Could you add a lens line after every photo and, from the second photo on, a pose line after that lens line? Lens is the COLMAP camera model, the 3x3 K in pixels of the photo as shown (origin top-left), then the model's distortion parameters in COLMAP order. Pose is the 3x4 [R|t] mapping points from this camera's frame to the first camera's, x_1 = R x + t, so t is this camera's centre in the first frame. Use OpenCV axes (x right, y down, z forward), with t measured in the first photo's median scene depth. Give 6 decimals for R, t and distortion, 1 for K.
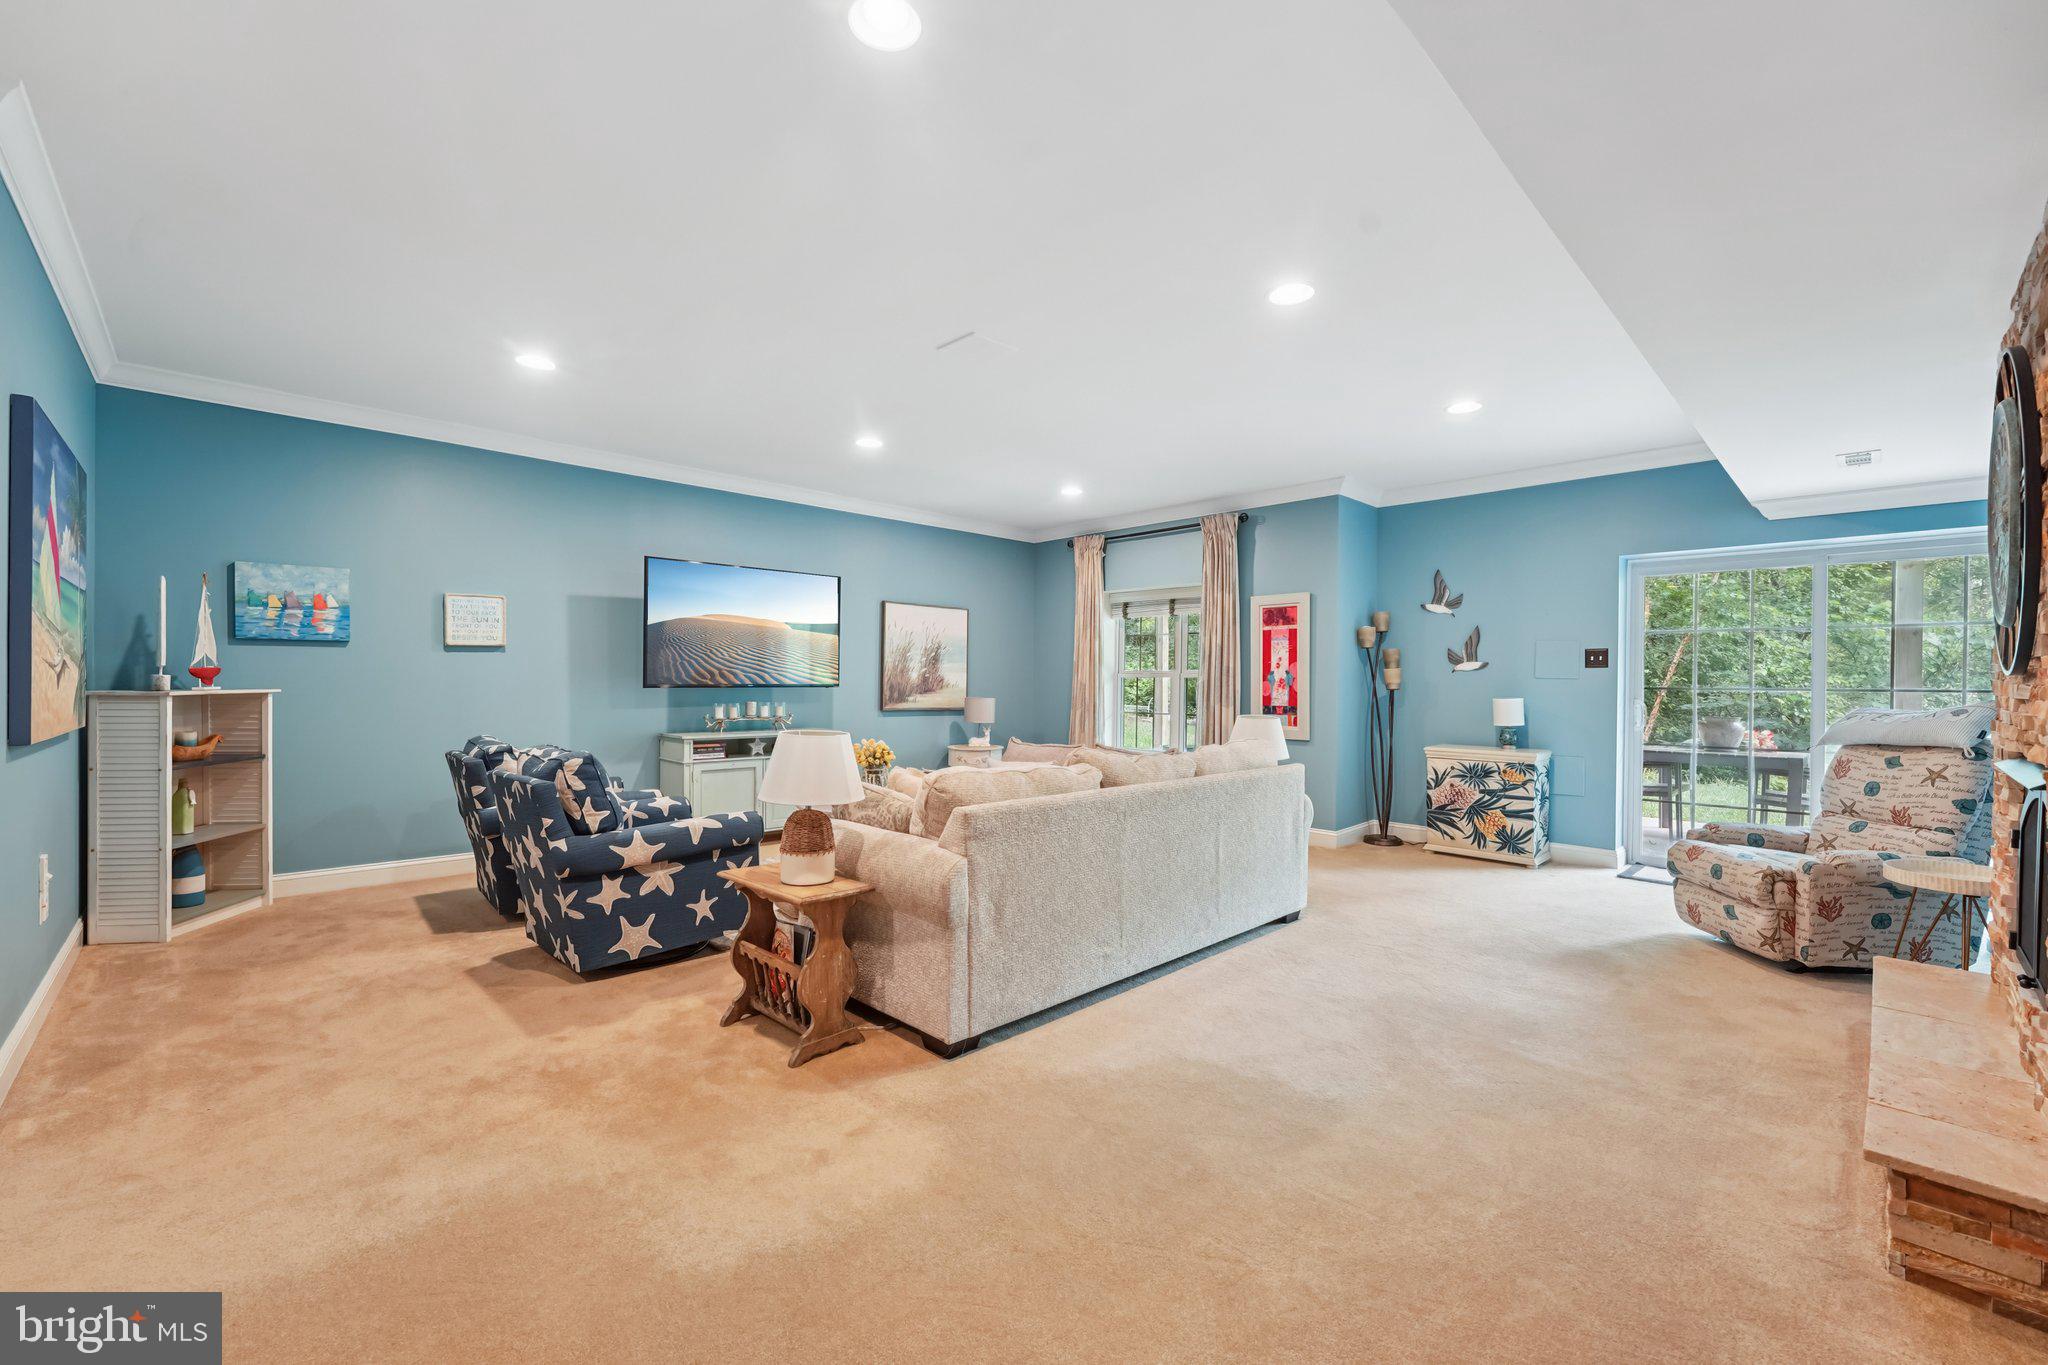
lens RADIAL K [[838.5, 0, 1018.0], [0, 838.5, 688.5], [0, 0, 1]] dist [-0.004674, 0.000030]
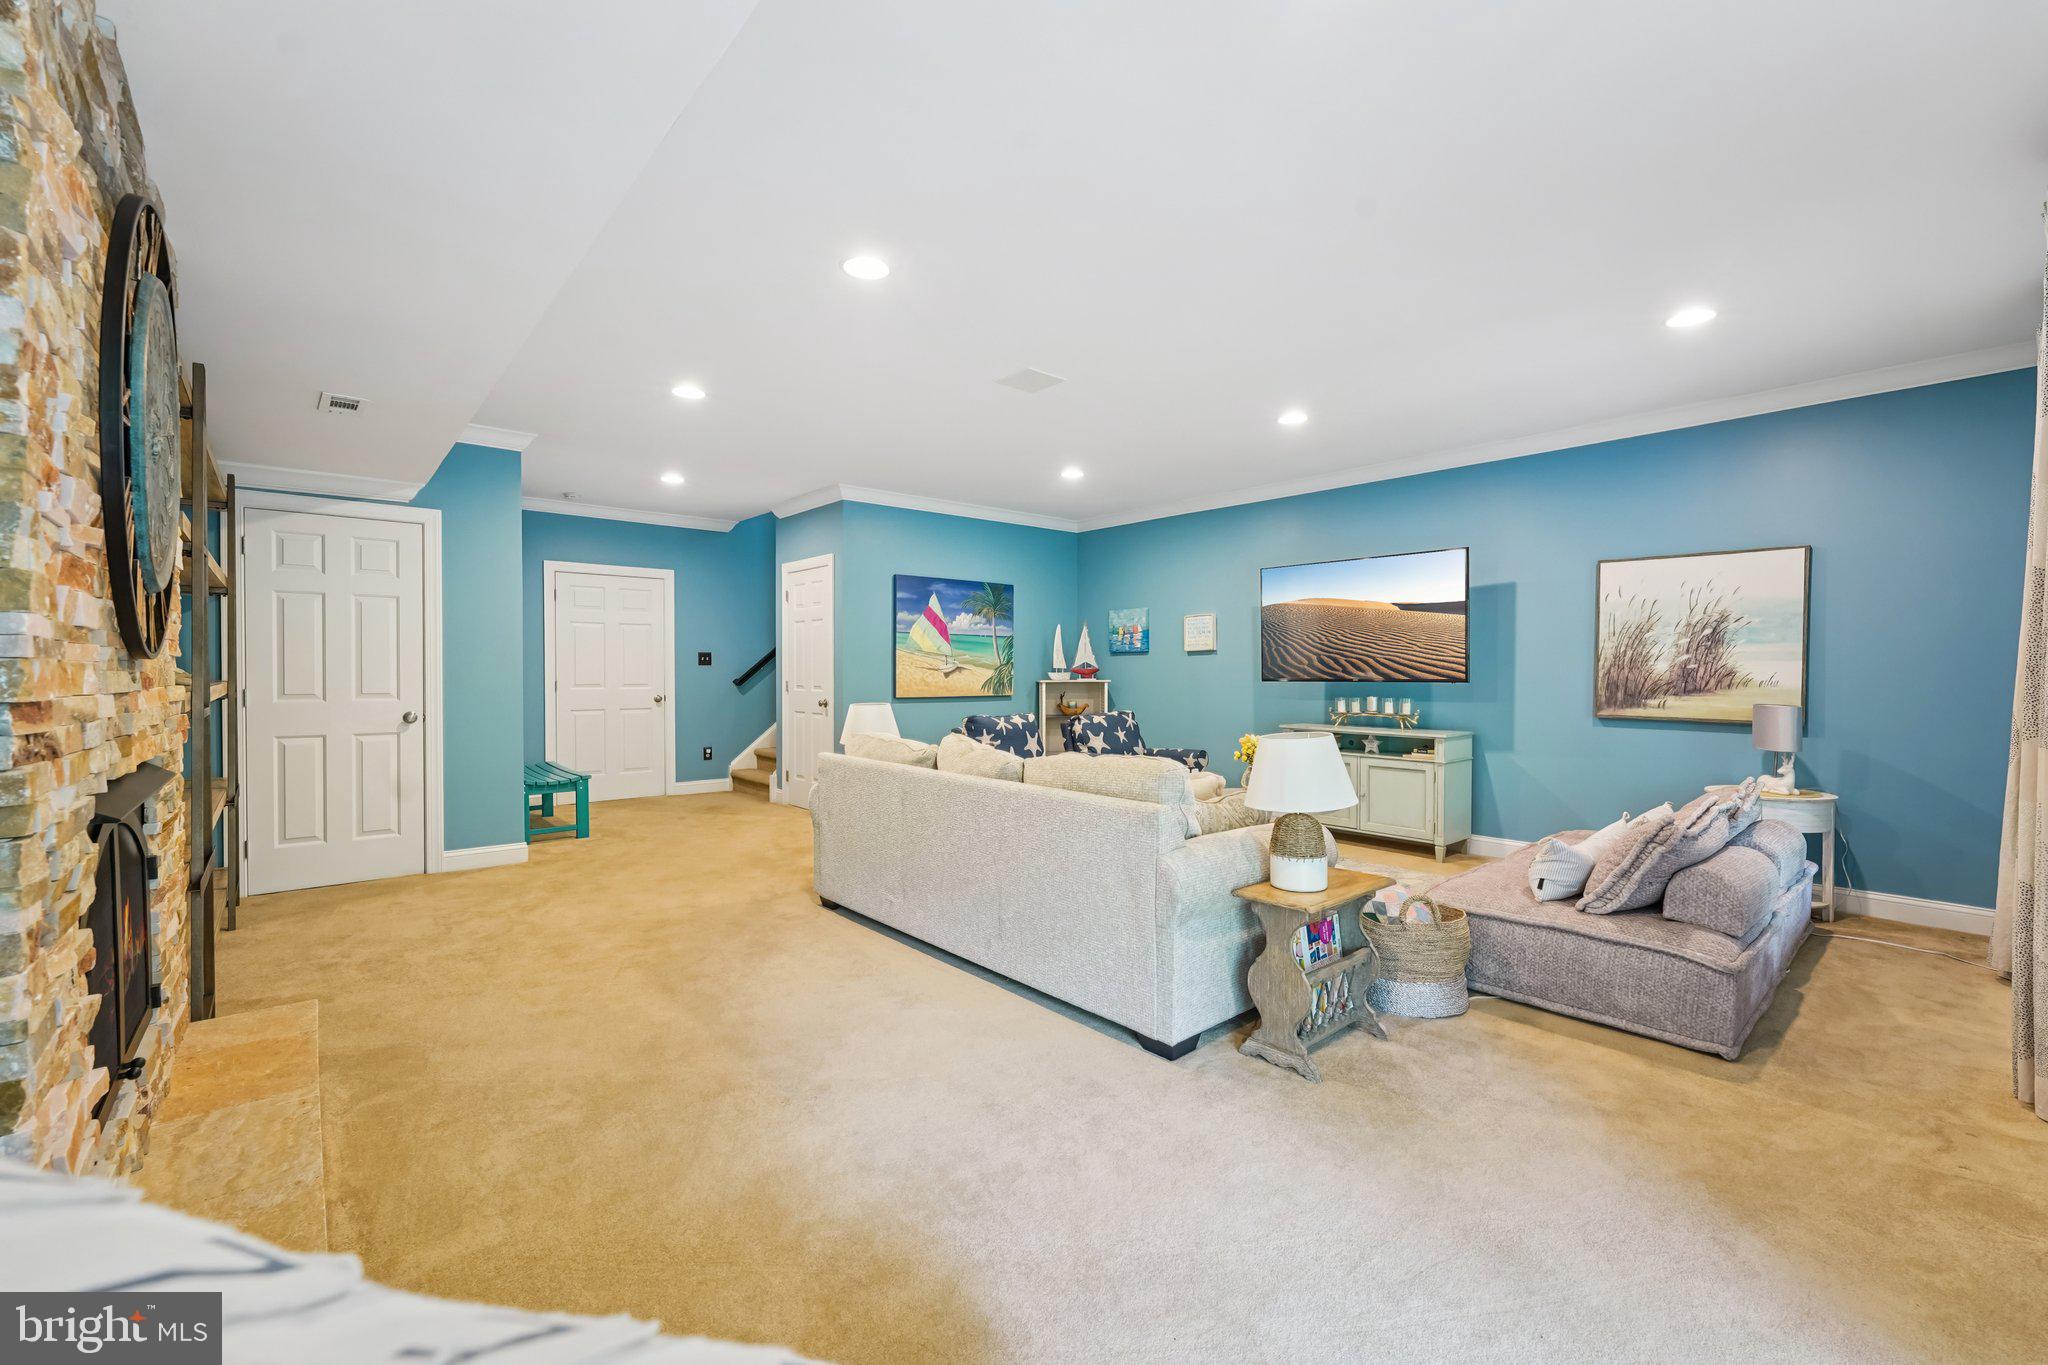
lens RADIAL K [[838.5, 0, 1015.6], [0, 838.5, 683.9], [0, 0, 1]] dist [-0.004674, 0.000030]
pose [[-0.061229, 0.004542, -0.998113, 0.658255], [-0.013275, 0.999897, 0.005365, 0.001268], [0.998035, 0.013578, -0.061162, 0.651940]]
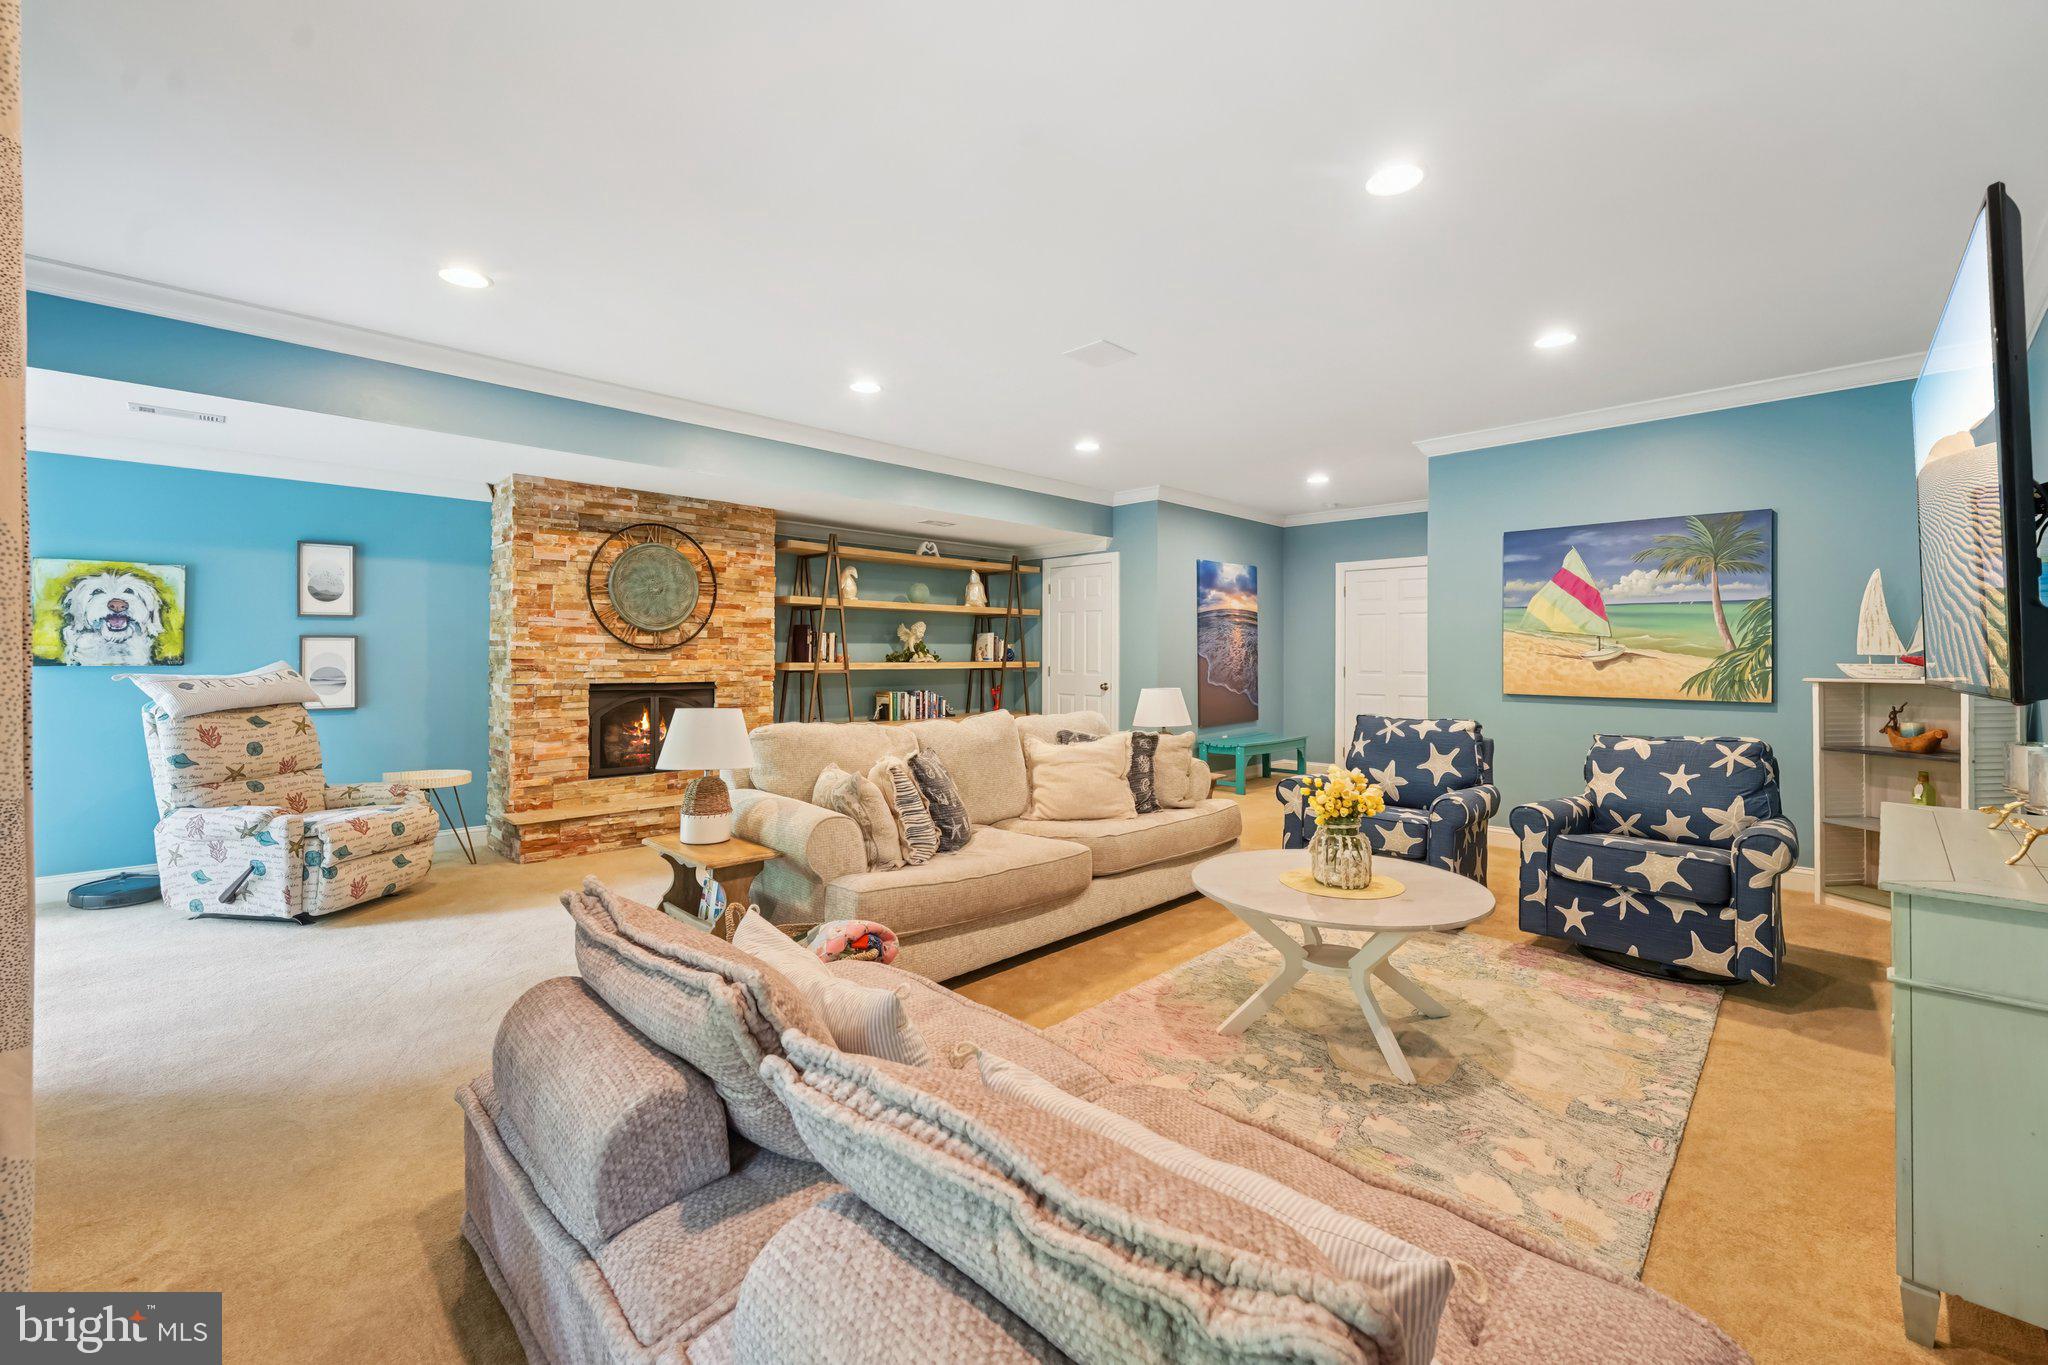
lens RADIAL K [[838.5, 0, 1018.7], [0, 838.5, 648.3], [0, 0, 1]] dist [-0.004674, 0.000030]
pose [[-0.999403, -0.013211, -0.031912, 0.049405], [-0.013227, 0.999912, 0.000282, -0.013165], [0.031905, 0.000704, -0.999491, 1.278744]]
